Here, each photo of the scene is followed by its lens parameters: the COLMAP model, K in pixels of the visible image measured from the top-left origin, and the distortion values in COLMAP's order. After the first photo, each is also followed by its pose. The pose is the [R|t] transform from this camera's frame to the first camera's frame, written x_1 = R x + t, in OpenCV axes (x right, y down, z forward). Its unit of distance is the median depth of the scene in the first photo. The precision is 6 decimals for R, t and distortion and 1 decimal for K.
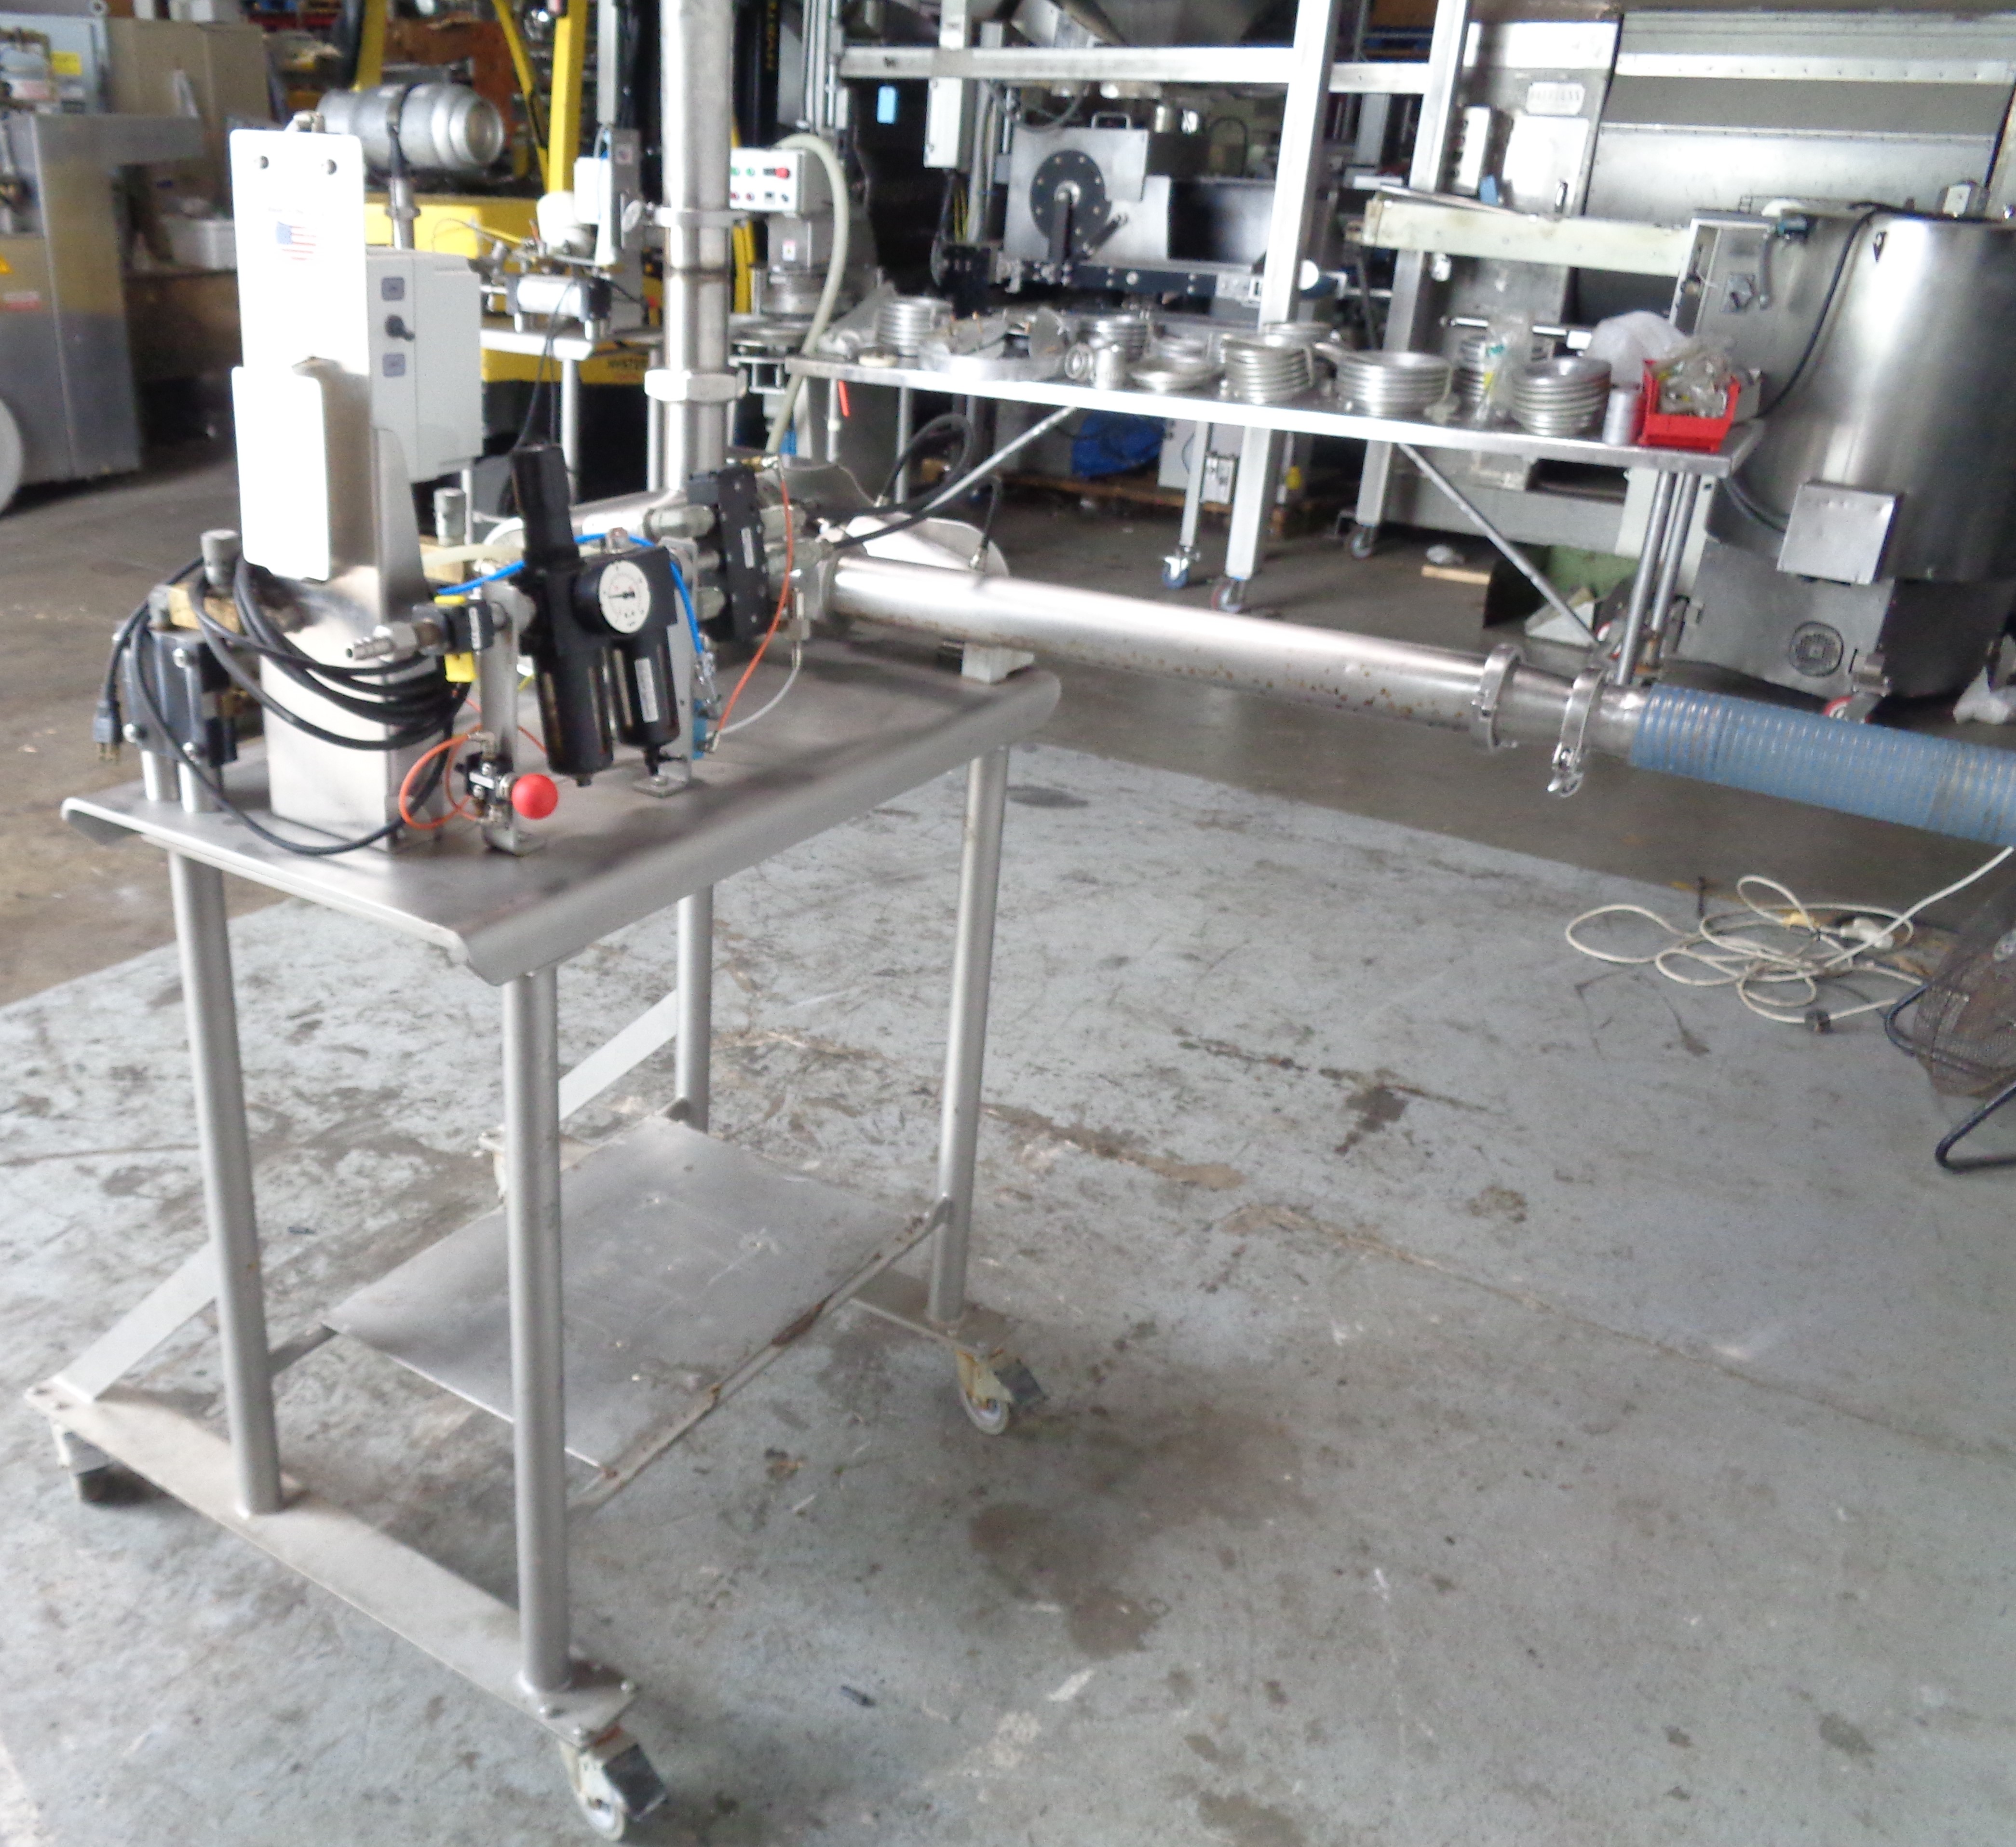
lens RADIAL K [[1875.3, 0, 779.4], [0, 1875.3, 923.9], [0, 0, 1]] dist [0.003725, -0.000002]
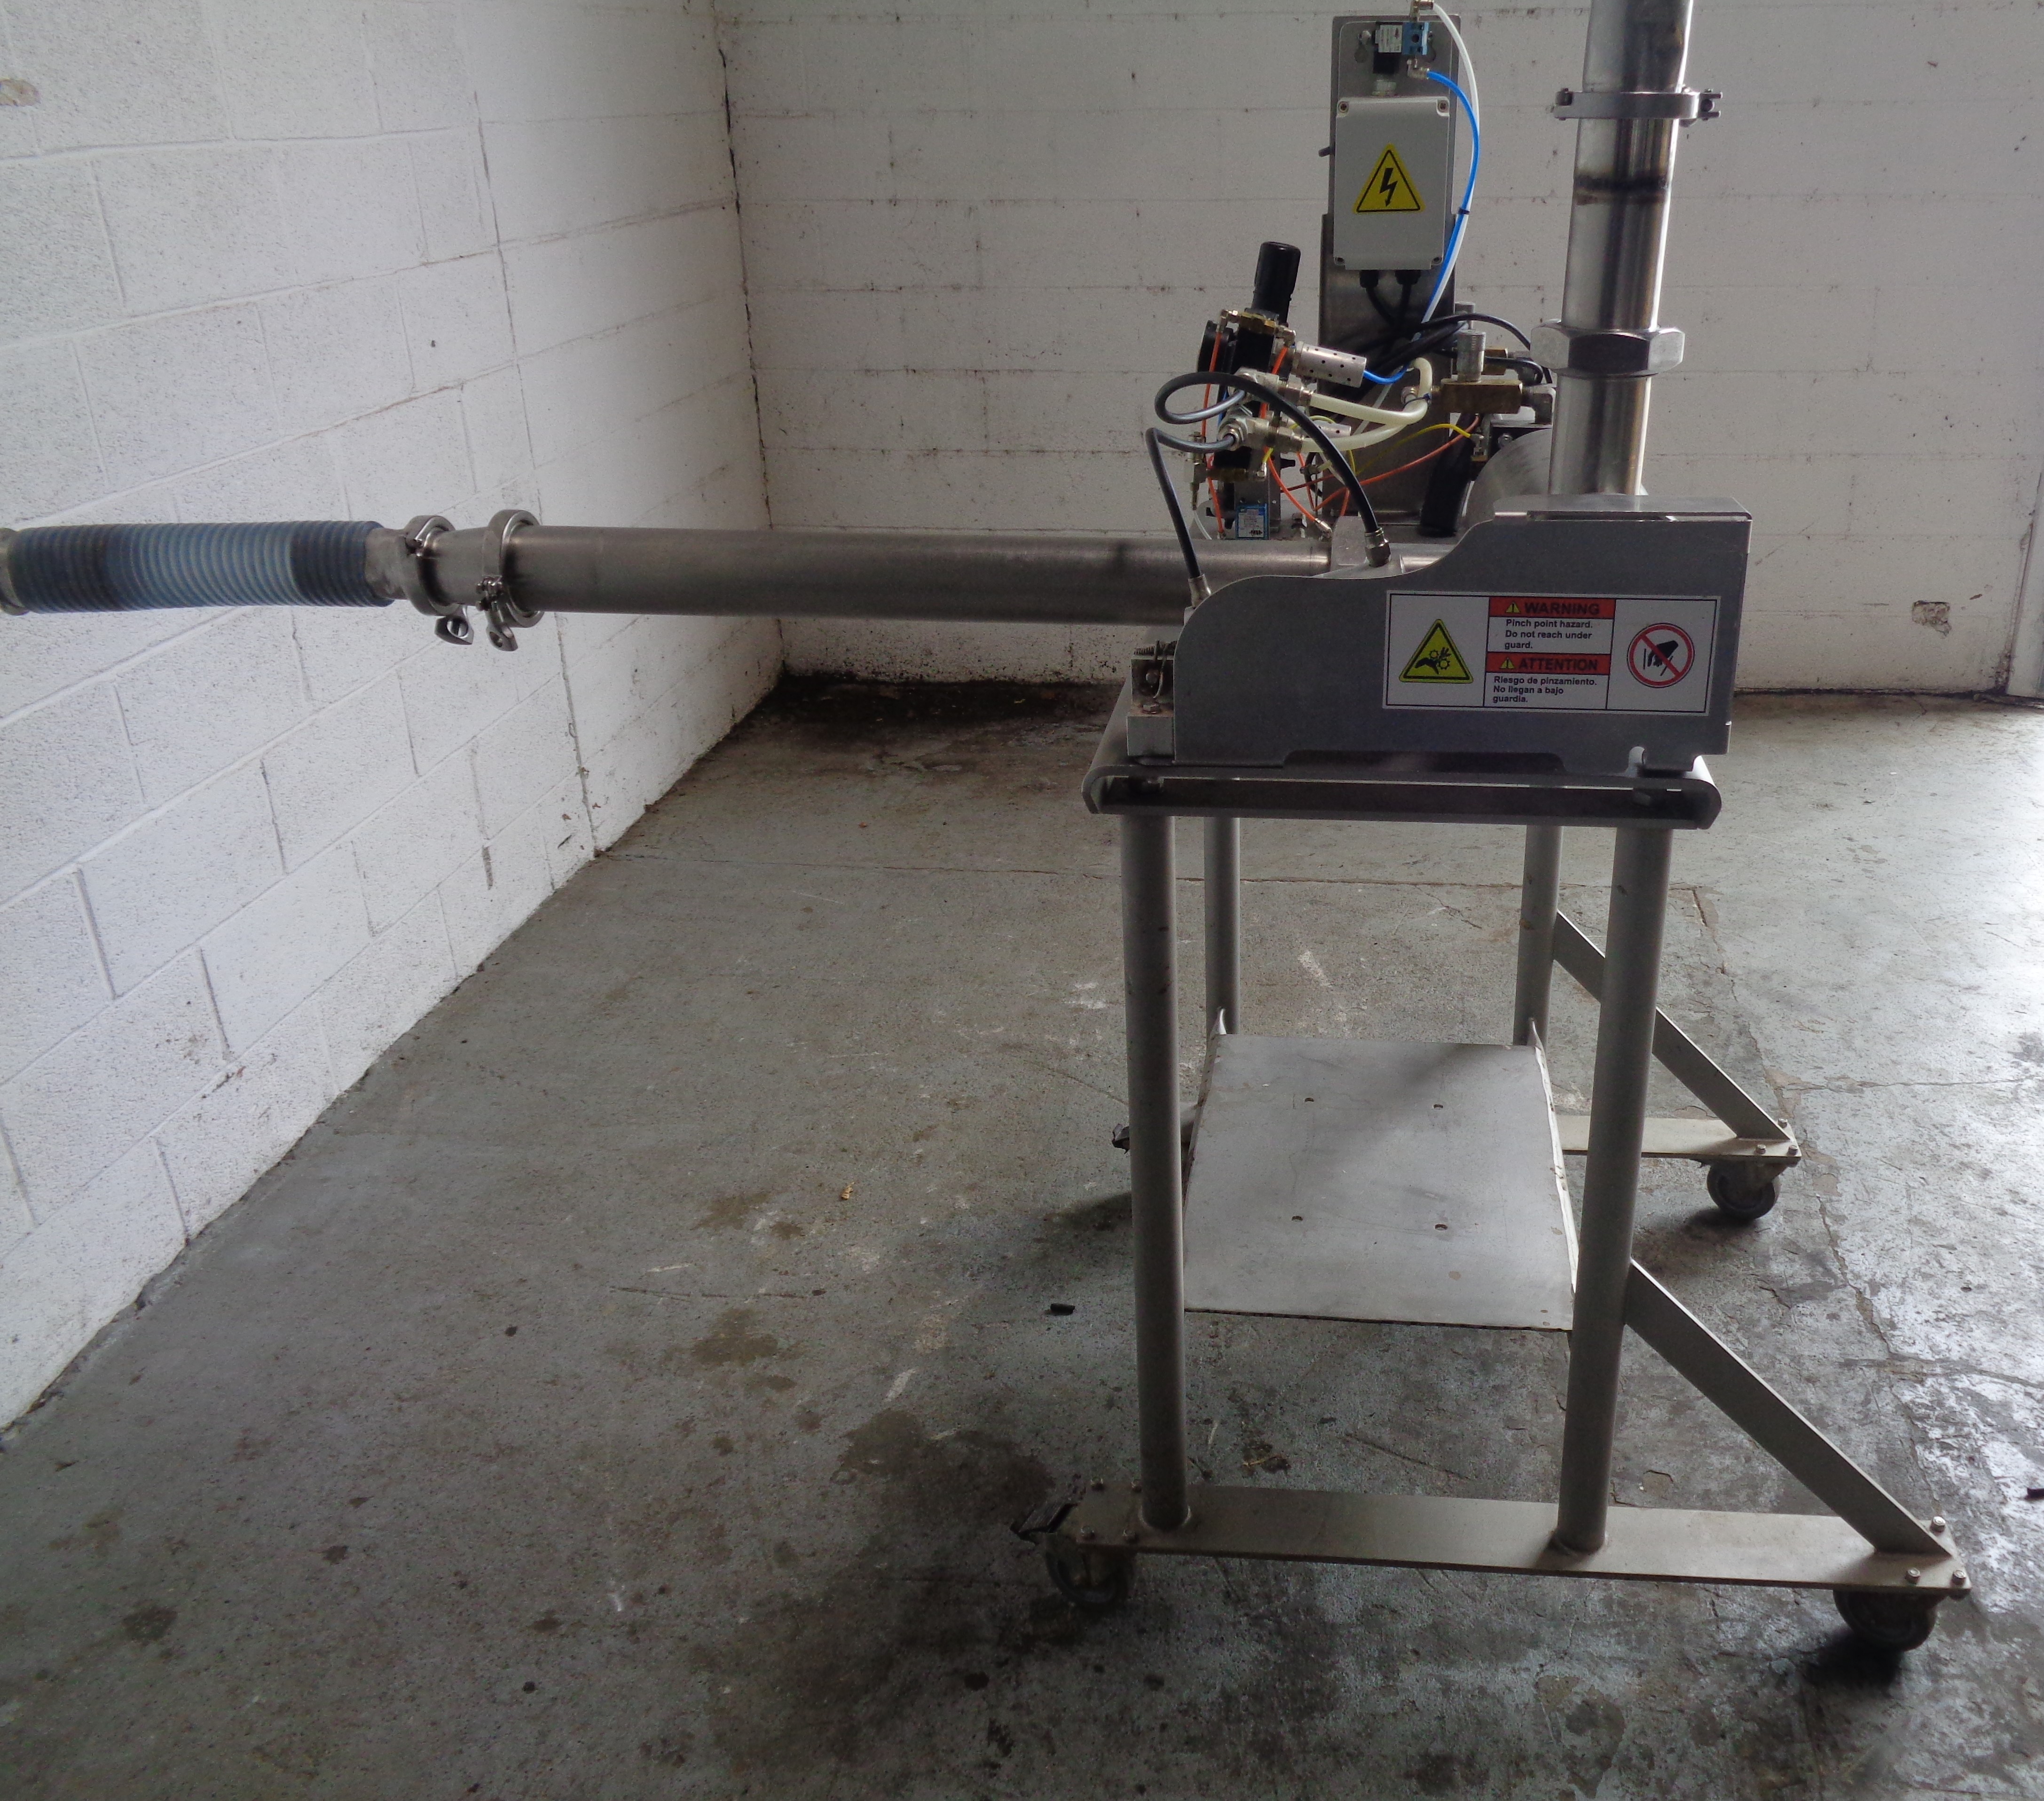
lens RADIAL K [[1810.3, 0, 1204.7], [0, 1810.3, 906.9], [0, 0, 1]] dist [0.017355, -0.005398]
pose [[-0.863199, 0.189370, -0.468002, 0.272520], [-0.214987, 0.700865, 0.680124, -0.350566], [0.456802, 0.687697, -0.564274, 0.898511]]
